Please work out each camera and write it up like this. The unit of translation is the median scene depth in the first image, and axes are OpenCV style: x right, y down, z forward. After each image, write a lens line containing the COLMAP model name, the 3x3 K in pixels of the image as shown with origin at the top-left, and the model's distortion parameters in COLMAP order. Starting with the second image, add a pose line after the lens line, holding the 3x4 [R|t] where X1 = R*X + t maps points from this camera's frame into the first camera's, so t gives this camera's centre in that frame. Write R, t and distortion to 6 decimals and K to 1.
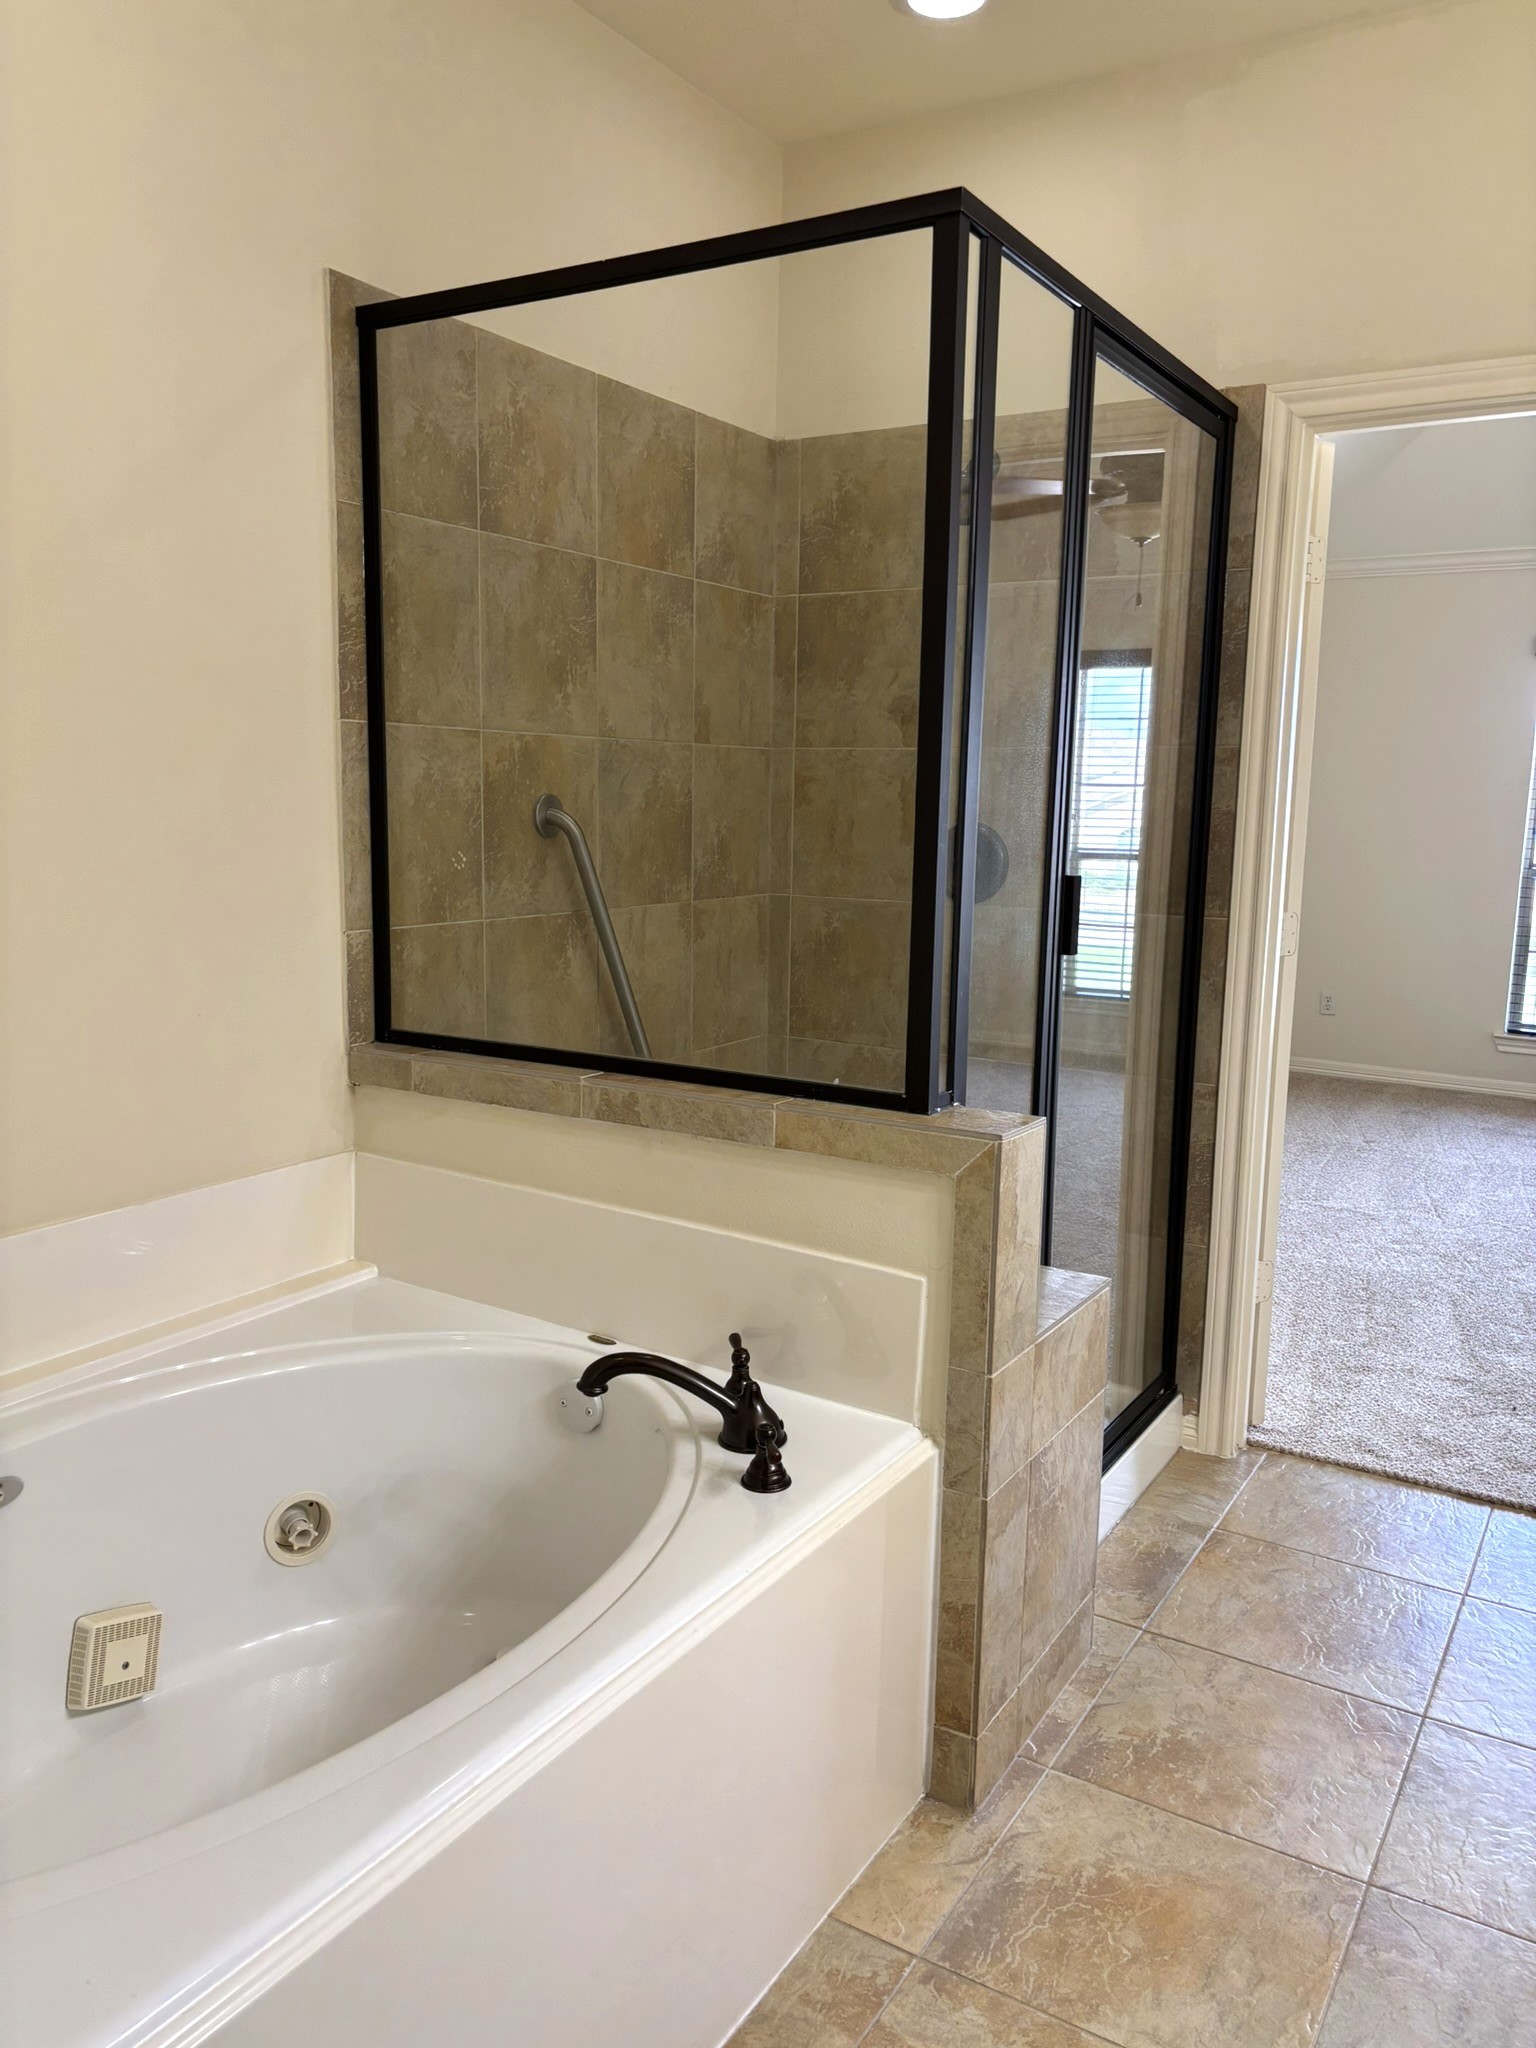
lens RADIAL K [[1536.8, 0, 758.7], [0, 1536.8, 1028.7], [0, 0, 1]] dist [0.003001, -0.004605]
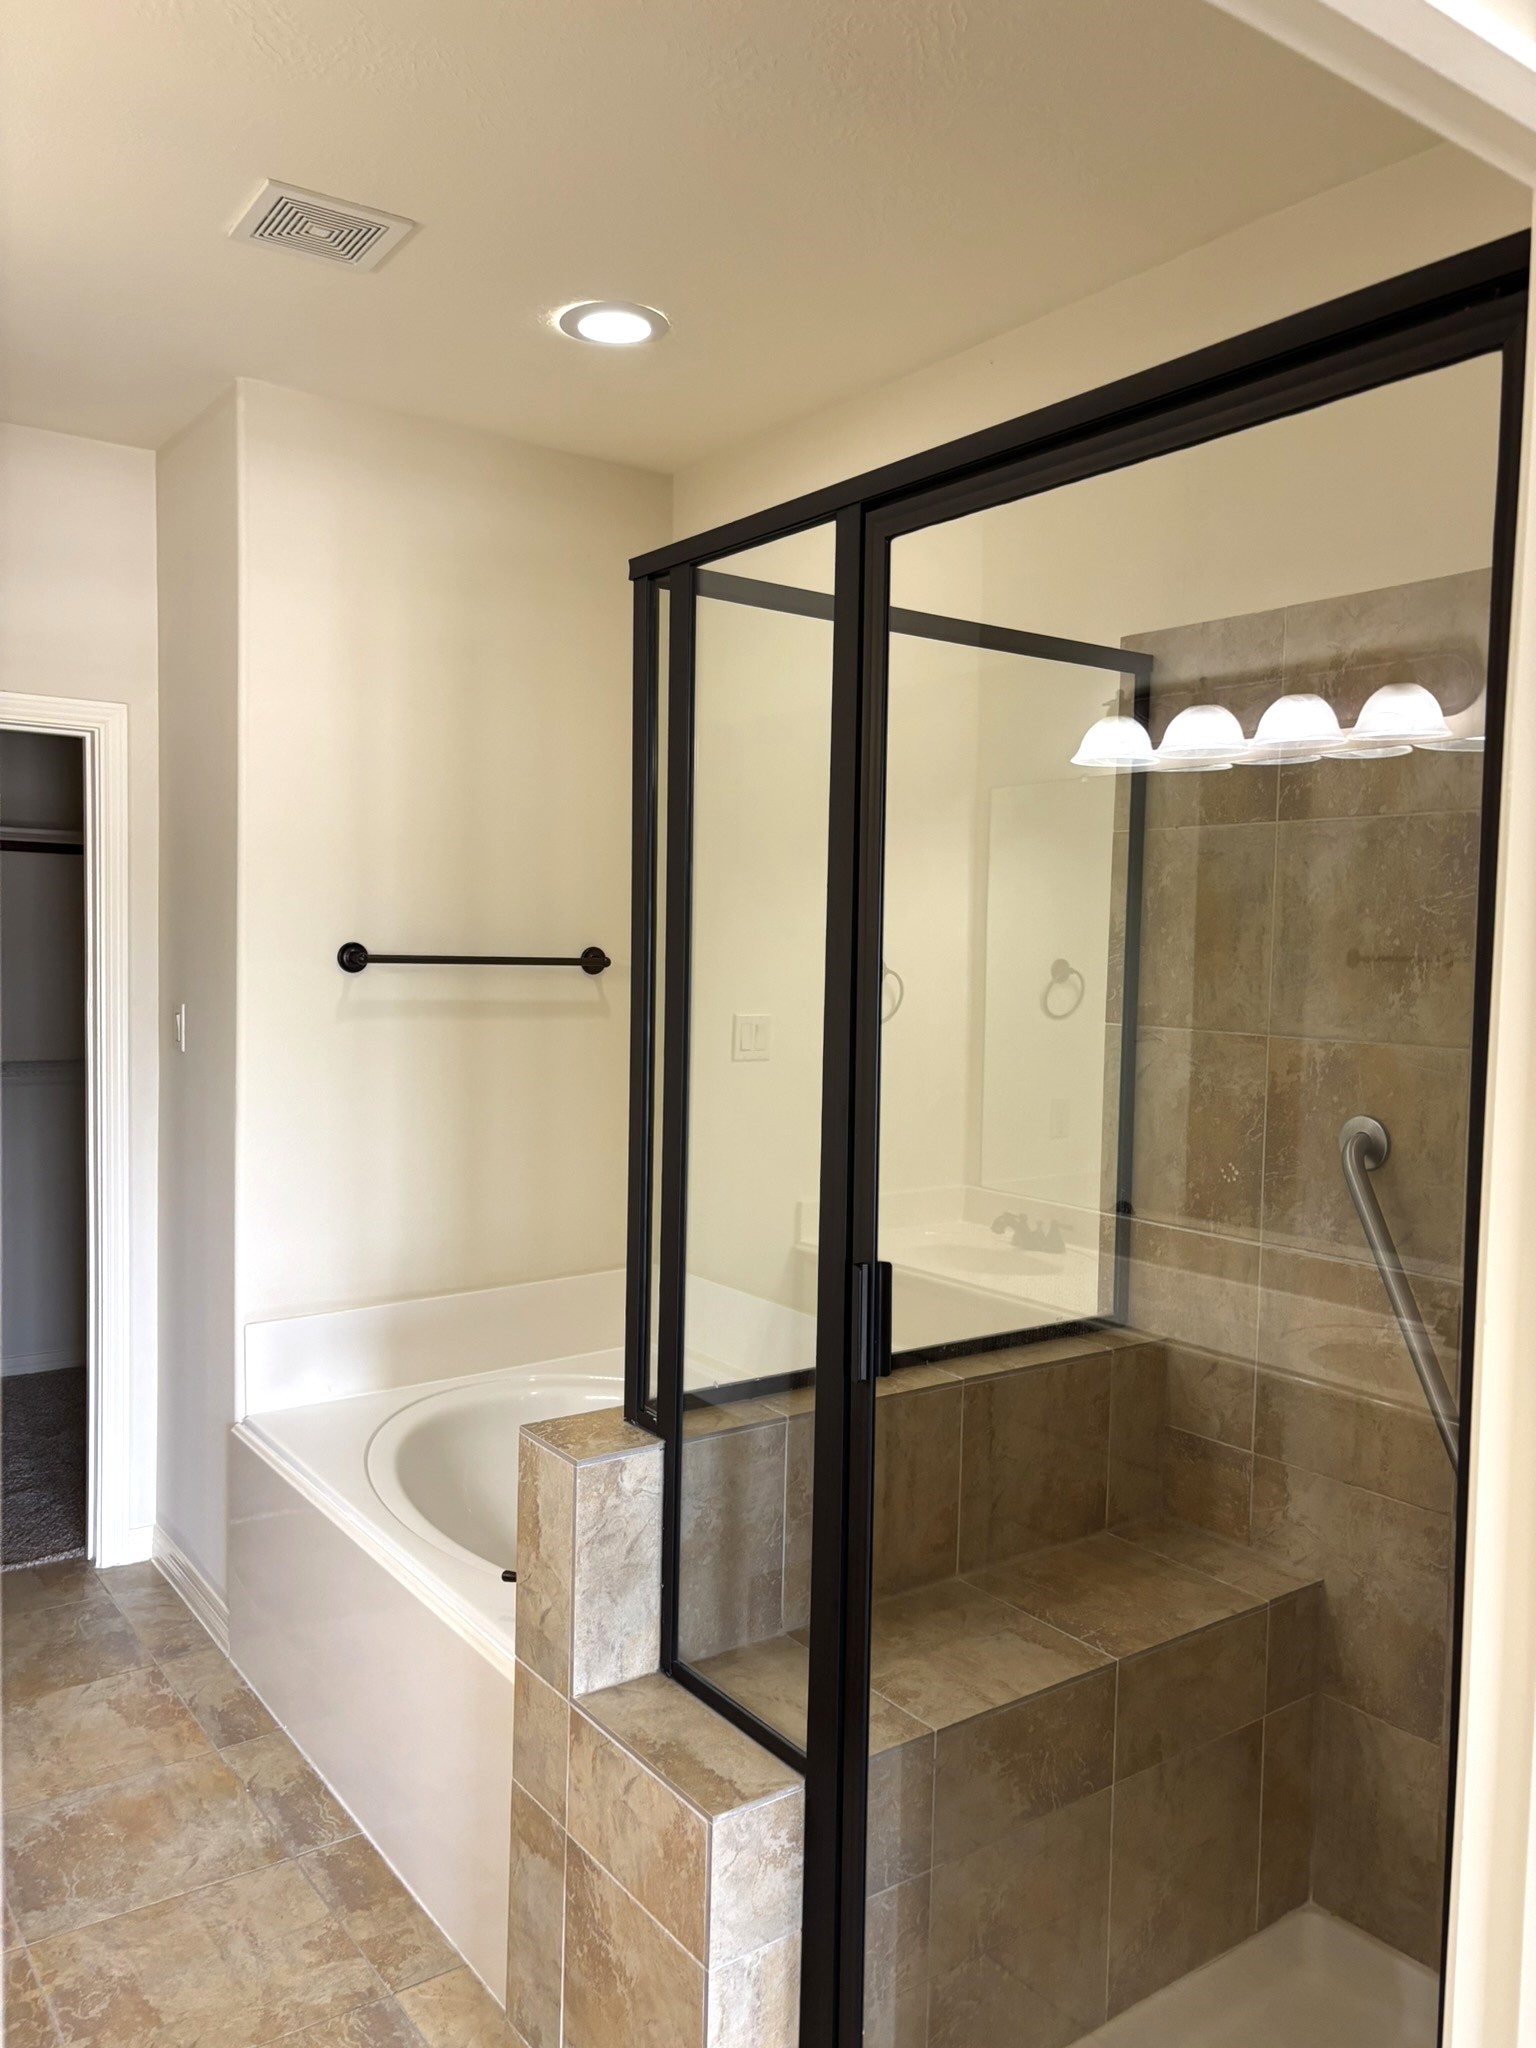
lens RADIAL K [[1536.8, 0, 759.4], [0, 1536.8, 1017.8], [0, 0, 1]] dist [0.003001, -0.004605]
pose [[-0.371174, 0.015815, -0.928429, 0.780776], [-0.172302, 0.981318, 0.085600, -0.234121], [0.912437, 0.191742, -0.361515, 1.068097]]
